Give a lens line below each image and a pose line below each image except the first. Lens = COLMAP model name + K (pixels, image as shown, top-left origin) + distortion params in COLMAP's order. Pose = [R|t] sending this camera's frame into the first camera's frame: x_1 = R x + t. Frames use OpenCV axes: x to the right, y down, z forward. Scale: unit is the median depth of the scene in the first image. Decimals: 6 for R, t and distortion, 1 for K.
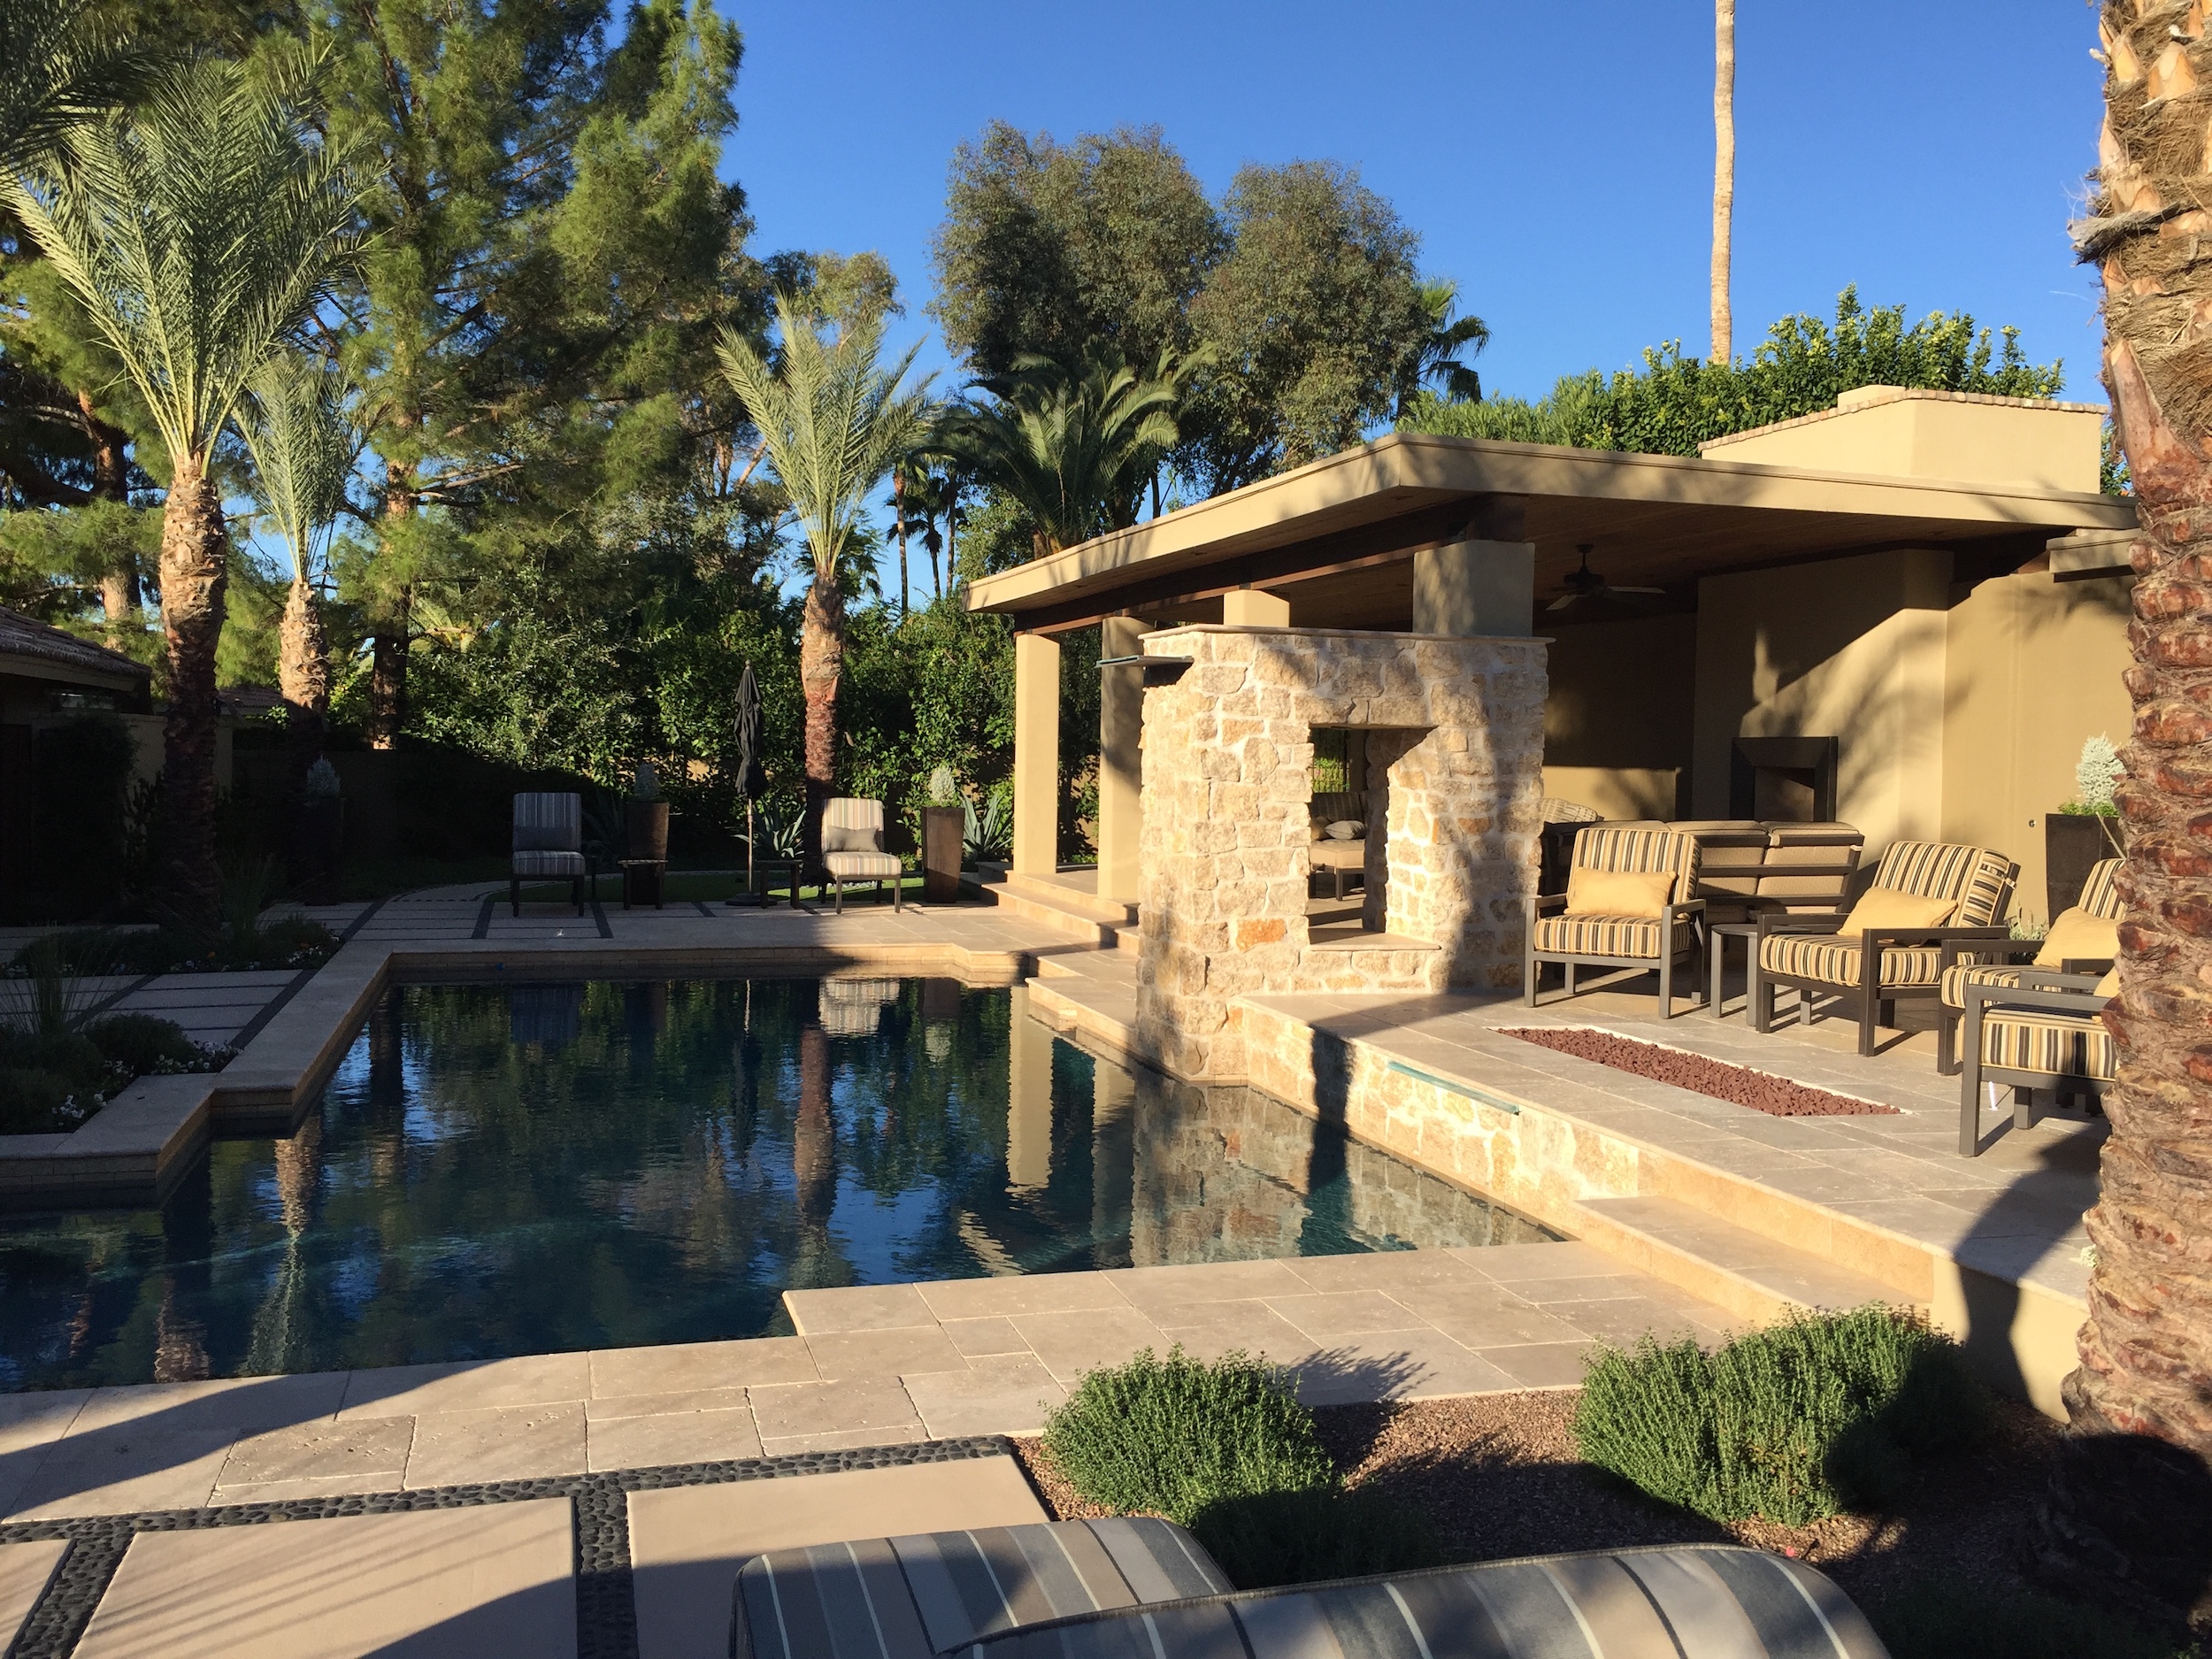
lens RADIAL K [[1895.3, 0, 1102.0], [0, 1895.3, 801.6], [0, 0, 1]] dist [0.075489, -0.105501]
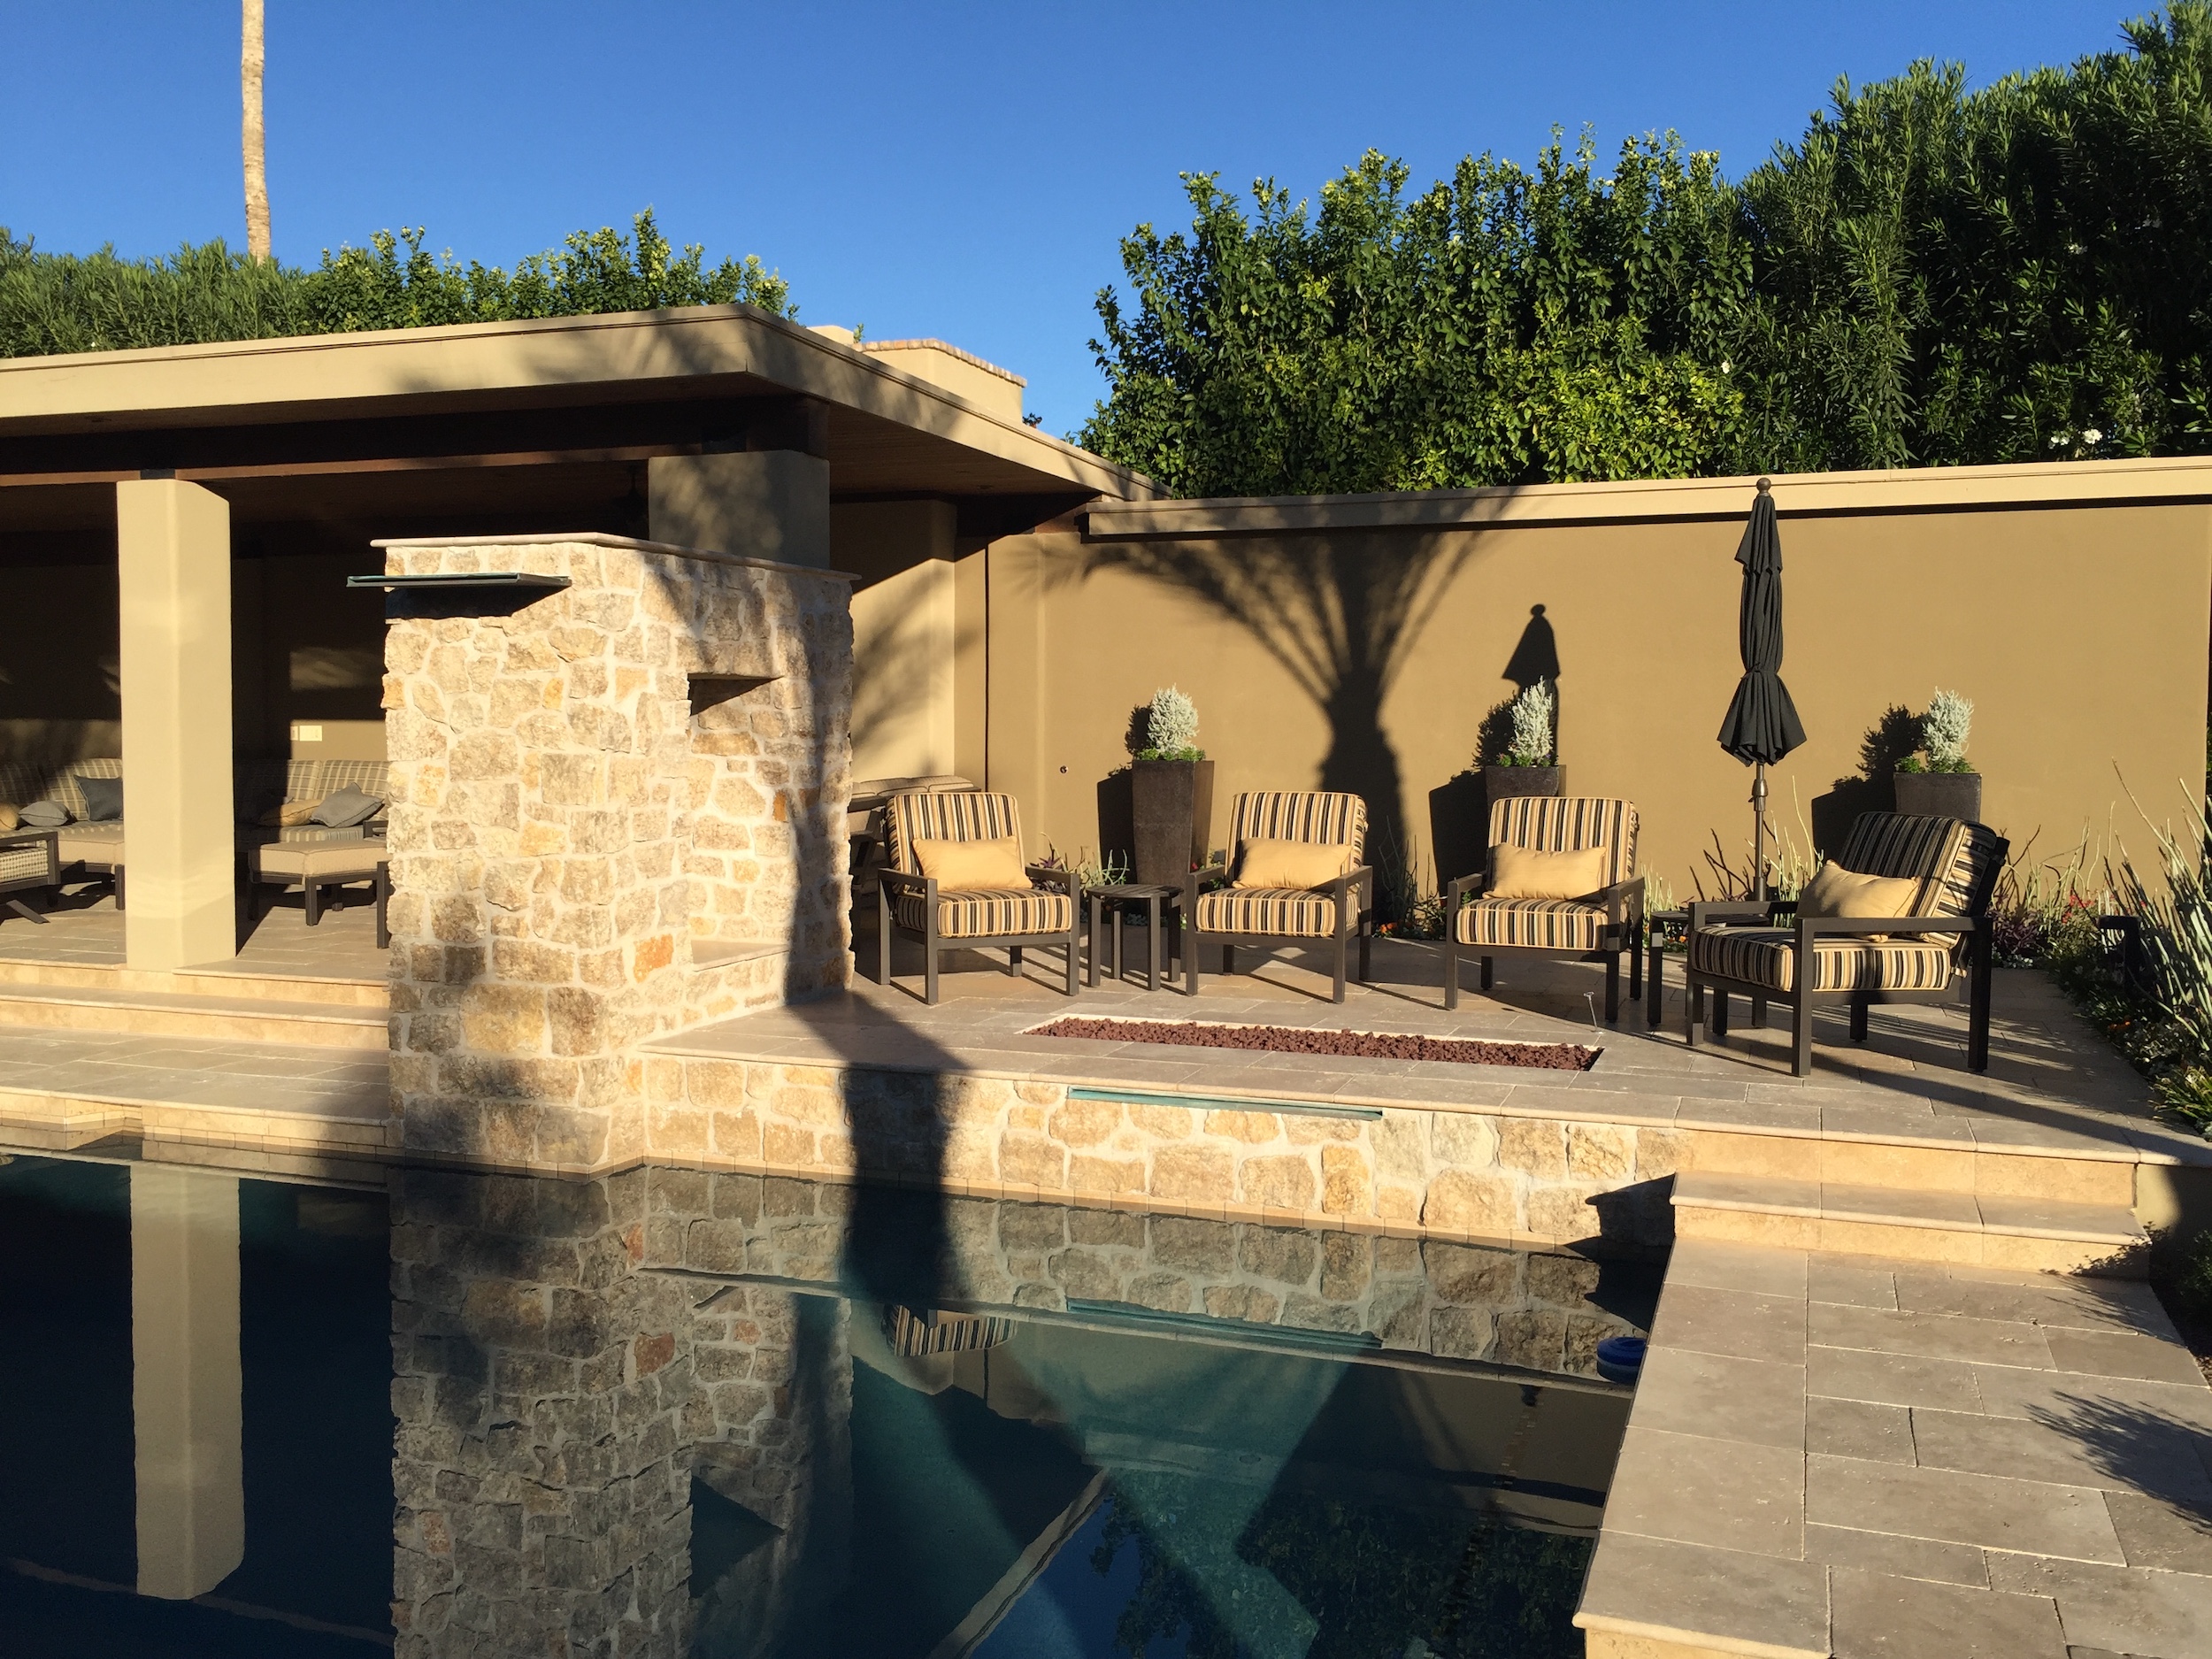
lens RADIAL K [[1892.5, 0, 1102.0], [0, 1892.5, 806.0], [0, 0, 1]] dist [0.078878, -0.106305]
pose [[0.600237, -0.053176, 0.798053, -0.394612], [0.028340, 0.998575, 0.045222, -0.017738], [-0.799320, -0.004527, 0.600888, 0.404843]]
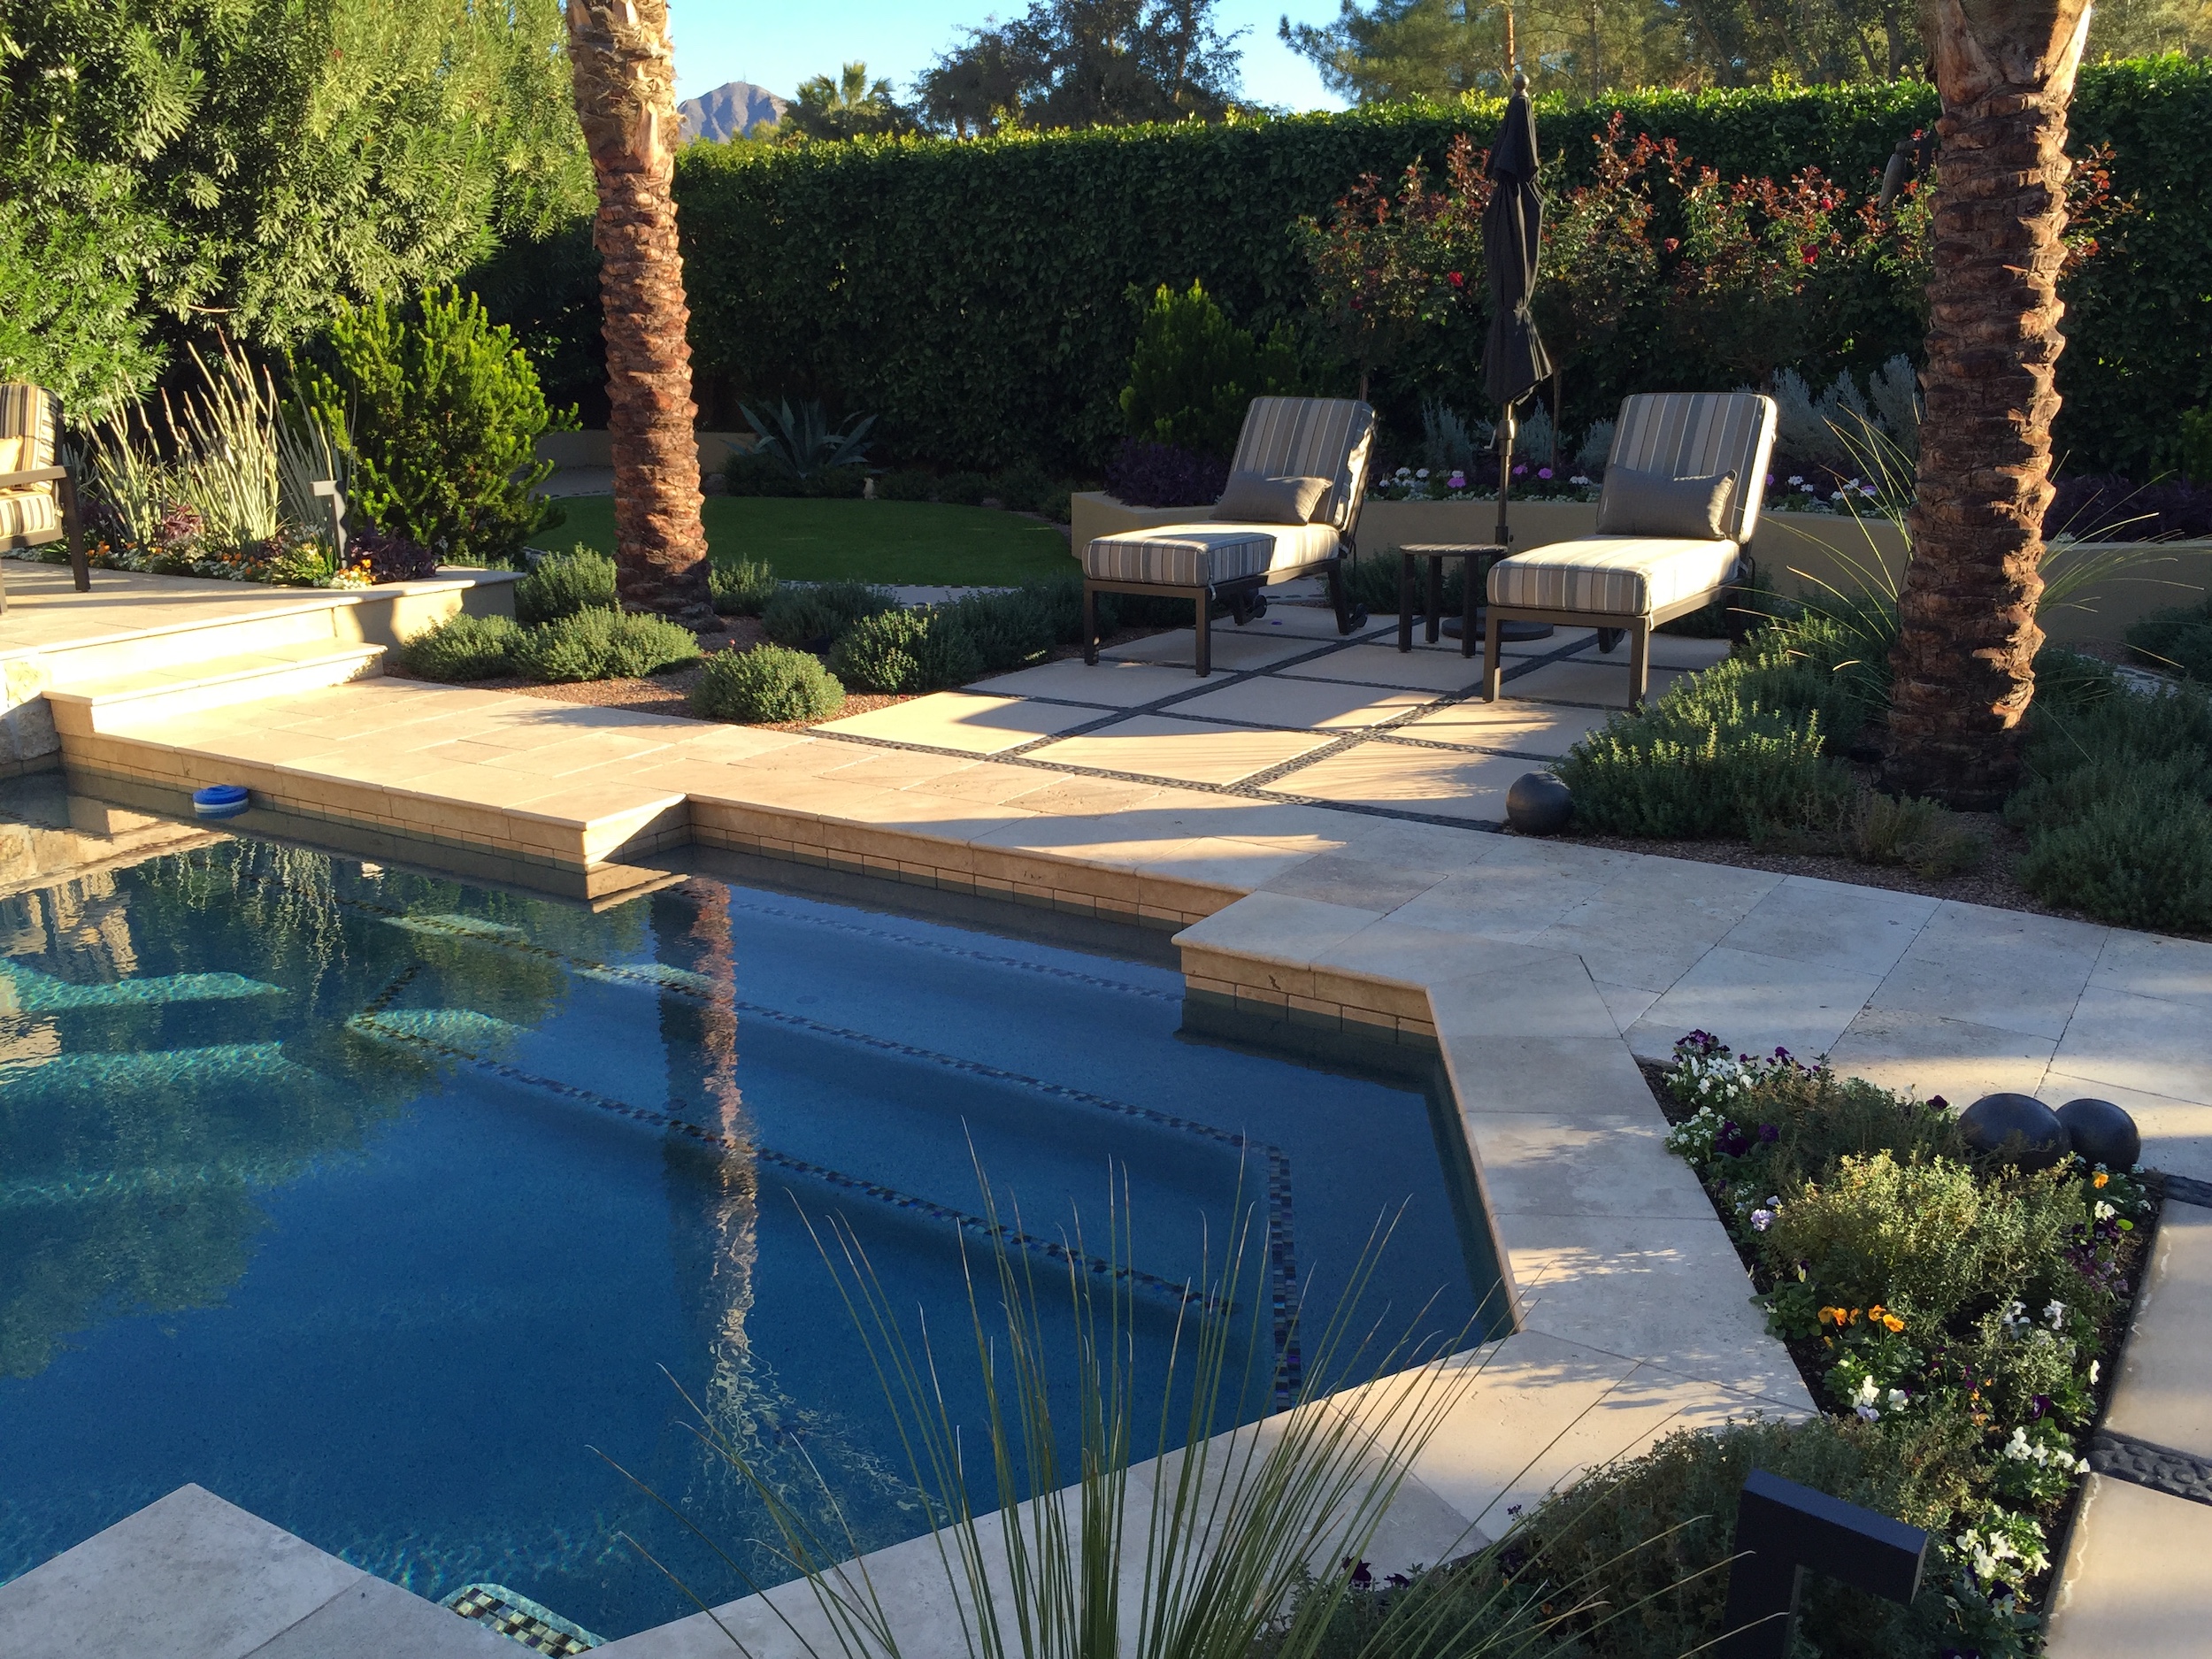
lens RADIAL K [[1901.4, 0, 1098.9], [0, 1901.4, 805.0], [0, 0, 1]] dist [0.077705, -0.109878]
pose [[-0.652946, -0.198187, 0.731015, -0.600367], [0.024444, 0.959141, 0.281869, -0.022422], [-0.757010, 0.201914, -0.621423, 0.772168]]
